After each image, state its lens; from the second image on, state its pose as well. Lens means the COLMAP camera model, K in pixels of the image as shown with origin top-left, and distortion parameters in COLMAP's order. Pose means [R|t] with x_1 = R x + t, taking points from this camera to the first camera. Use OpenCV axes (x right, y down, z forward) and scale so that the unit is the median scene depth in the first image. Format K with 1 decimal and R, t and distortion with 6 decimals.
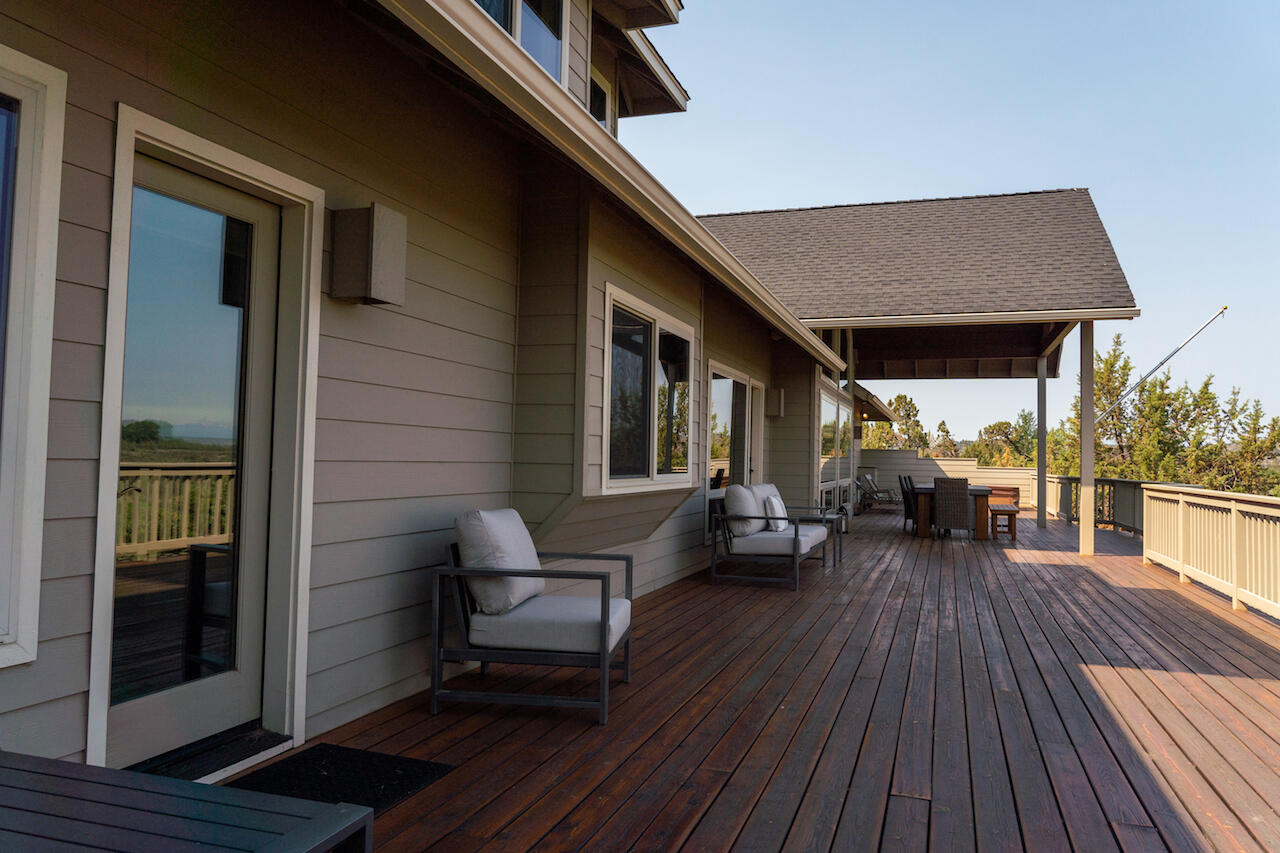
lens RADIAL K [[879.4, 0, 639.7], [0, 879.4, 430.8], [0, 0, 1]] dist [-0.004705, 0.002964]
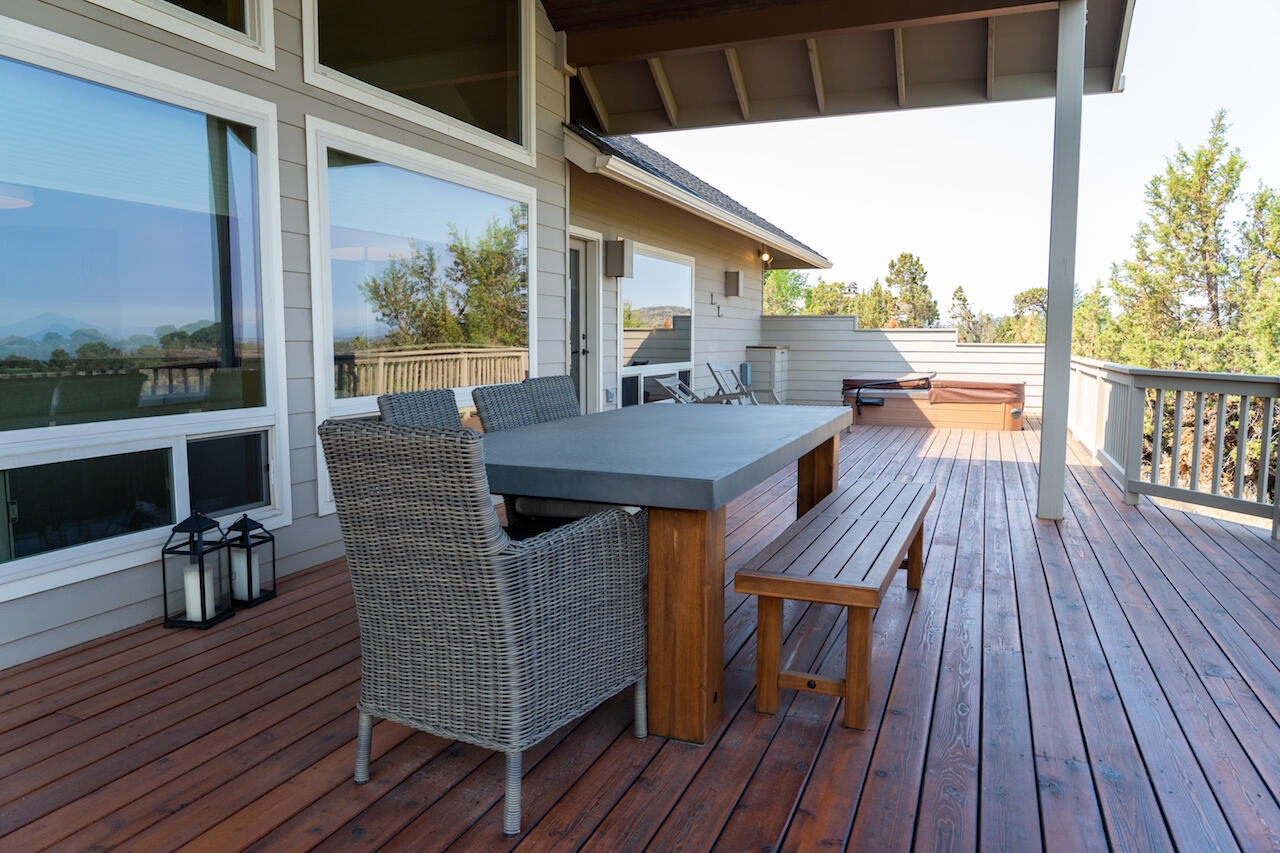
lens RADIAL K [[879.4, 0, 639.8], [0, 879.4, 423.1], [0, 0, 1]] dist [-0.004705, 0.002964]
pose [[0.999087, -0.009760, -0.041585, 0.185376], [0.014901, 0.992024, 0.125164, 0.016376], [0.040031, -0.125669, 0.991264, 0.389094]]
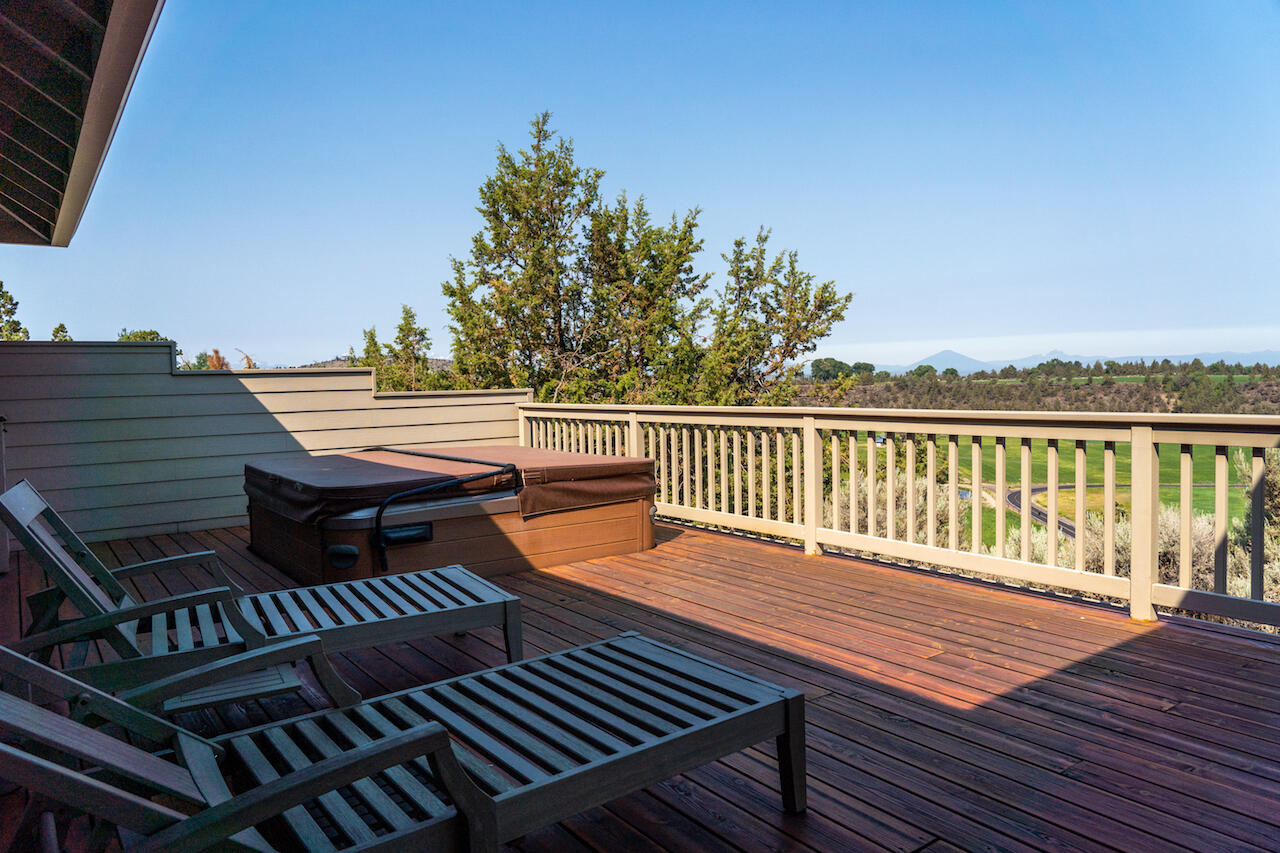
lens RADIAL K [[879.4, 0, 640.4], [0, 879.4, 423.4], [0, 0, 1]] dist [-0.004705, 0.002964]
pose [[0.577233, -0.073056, 0.813305, 0.162352], [0.010603, 0.996576, 0.081994, 0.024082], [-0.816510, -0.038706, 0.576032, 0.674477]]
